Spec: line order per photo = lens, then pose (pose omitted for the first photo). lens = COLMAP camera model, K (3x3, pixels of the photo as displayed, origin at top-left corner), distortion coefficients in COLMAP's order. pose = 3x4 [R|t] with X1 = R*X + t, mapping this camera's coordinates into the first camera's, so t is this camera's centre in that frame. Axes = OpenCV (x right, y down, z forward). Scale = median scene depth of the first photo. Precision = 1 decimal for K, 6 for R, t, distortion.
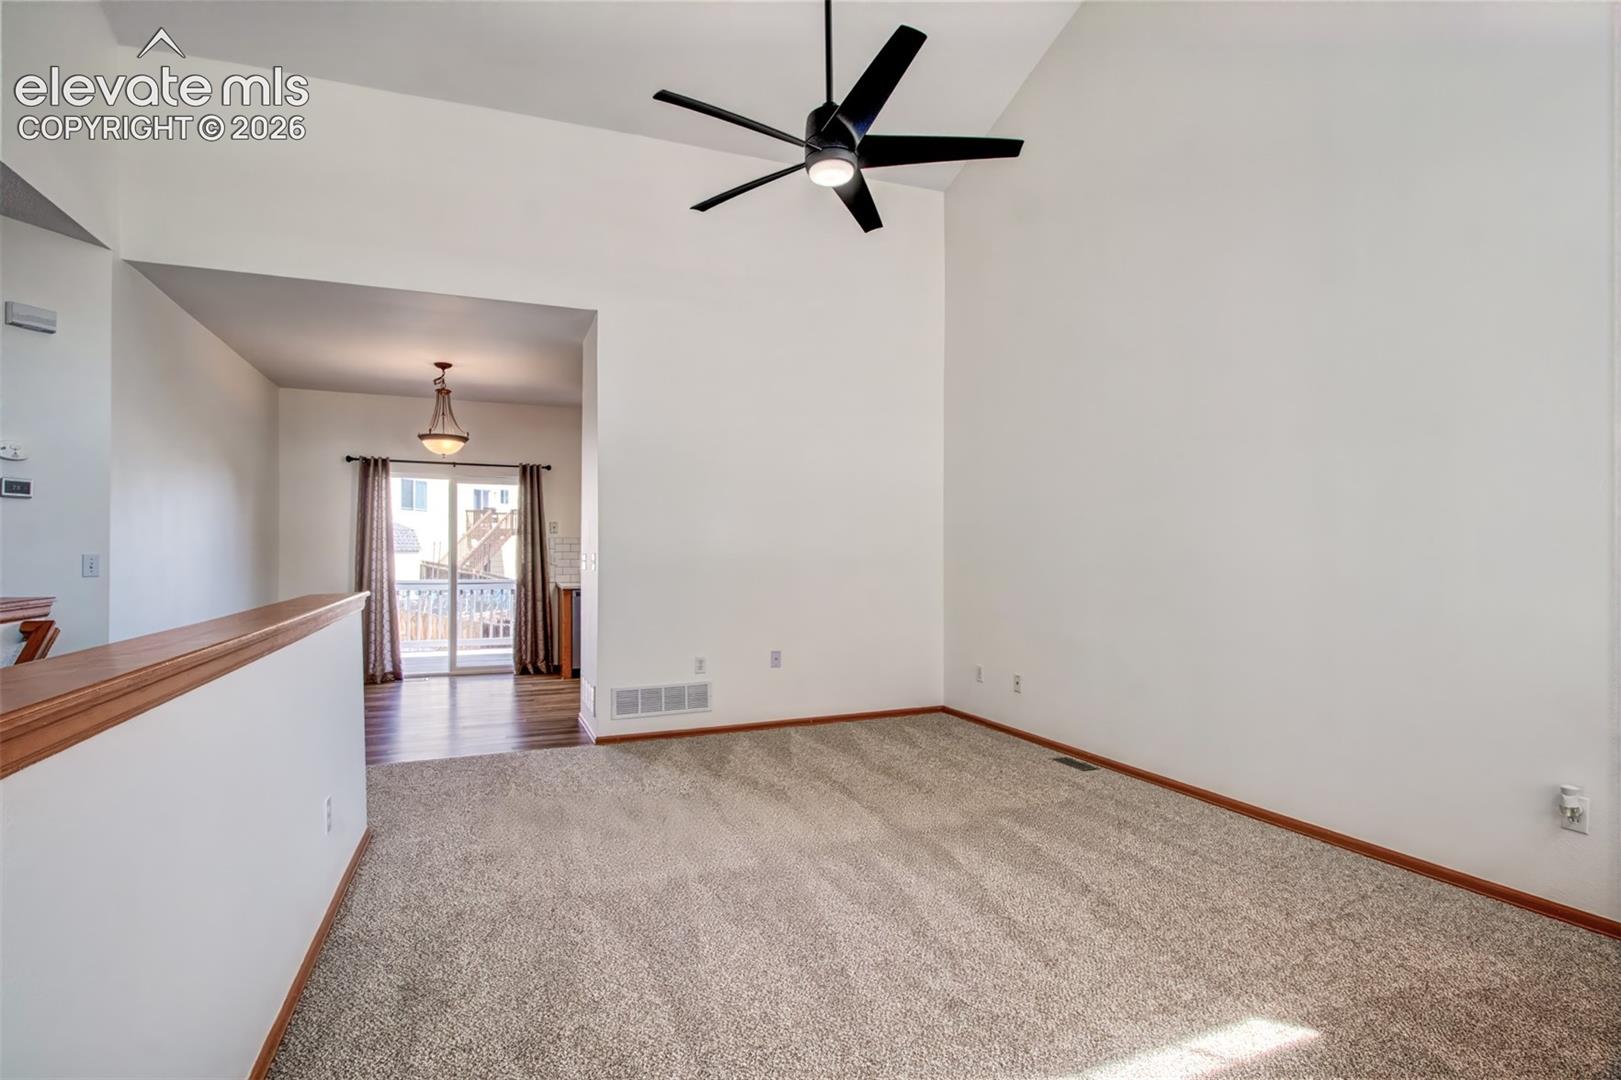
lens RADIAL K [[775.1, 0, 797.7], [0, 775.1, 554.2], [0, 0, 1]] dist [0.005834, -0.012629]
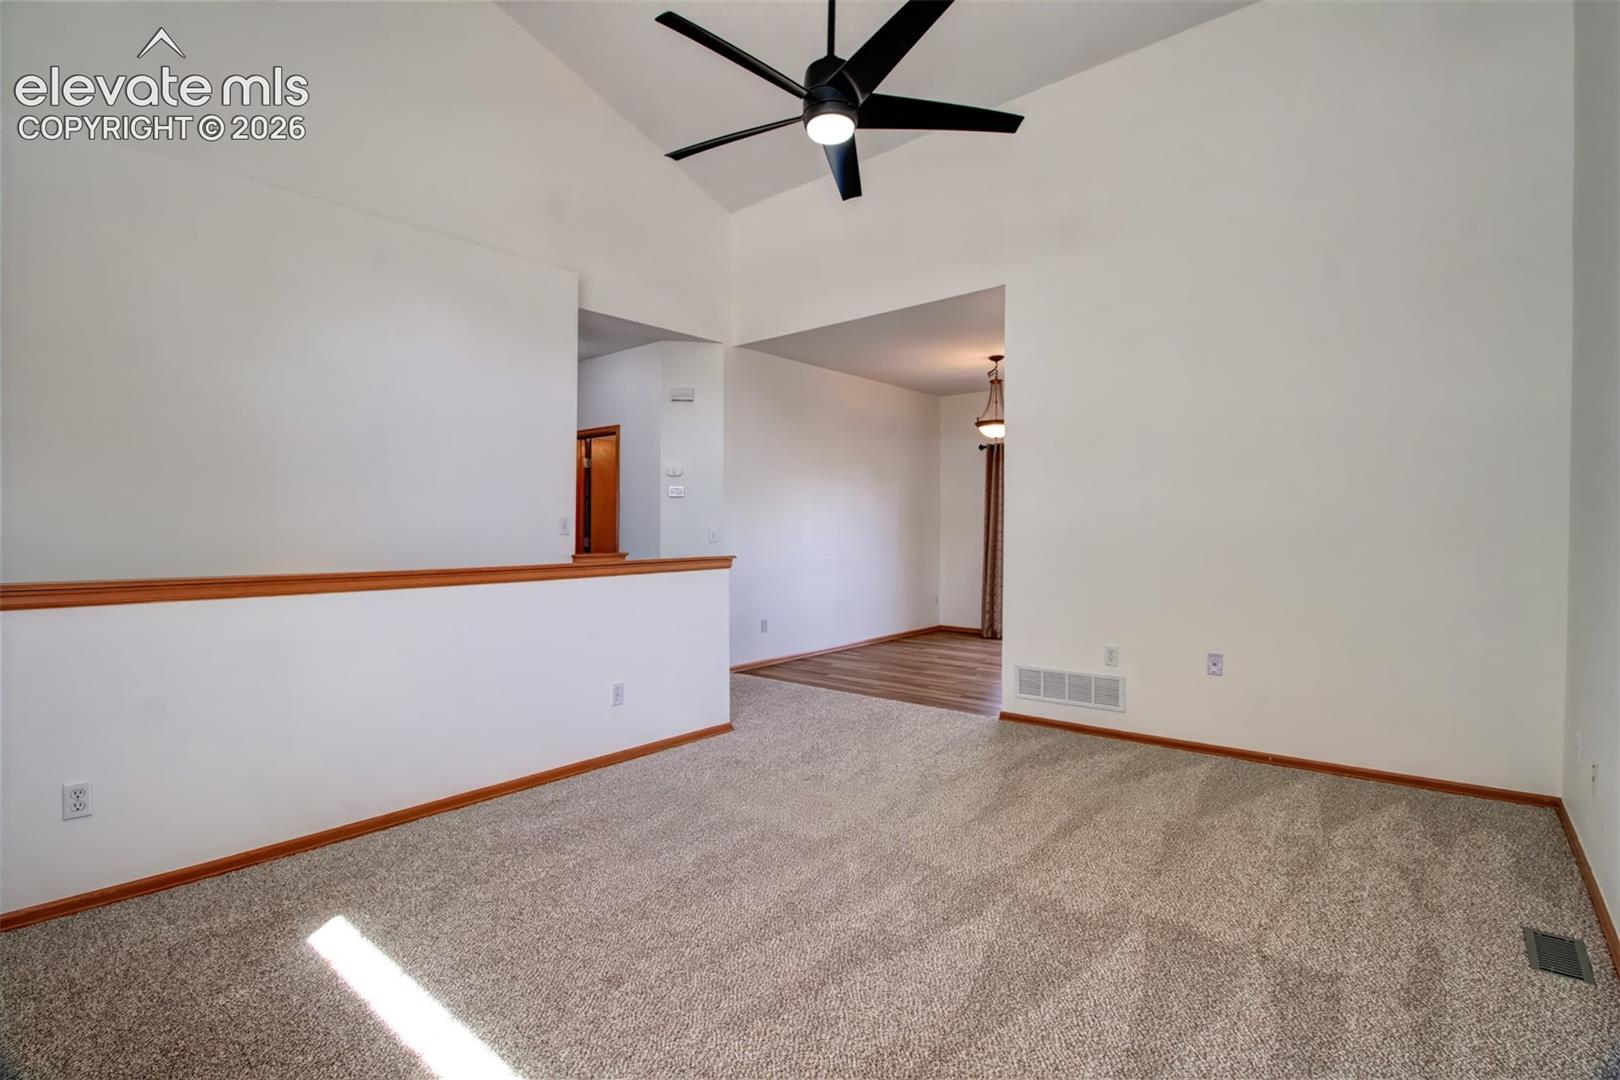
lens RADIAL K [[774.6, 0, 823.3], [0, 774.6, 521.0], [0, 0, 1]] dist [0.005834, -0.012629]
pose [[0.473138, -0.009705, -0.880935, 0.588872], [0.002866, 0.999951, -0.009477, 0.000330], [0.880984, 0.001959, 0.473143, 0.376800]]
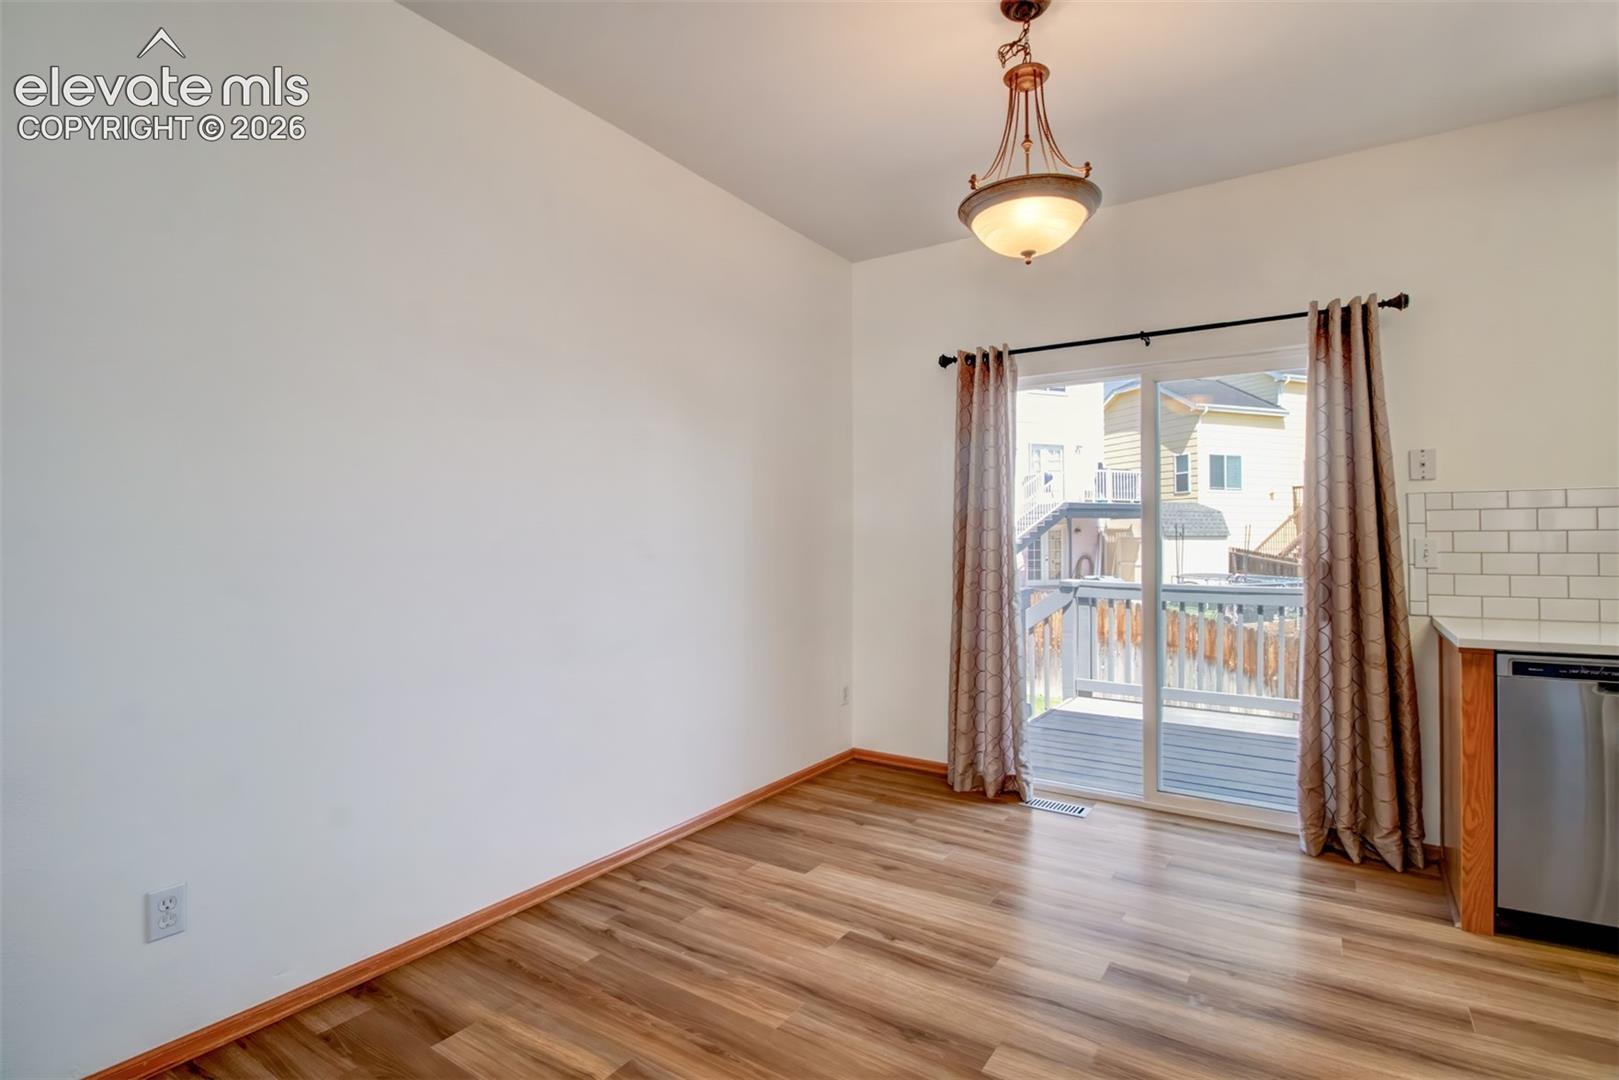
lens RADIAL K [[774.2, 0, 791.4], [0, 774.2, 525.1], [0, 0, 1]] dist [0.005834, -0.012629]
pose [[0.549213, -0.020812, -0.835424, -0.326098], [0.004525, 0.999749, -0.021932, 0.000588], [0.835670, 0.008265, 0.549169, 1.038960]]
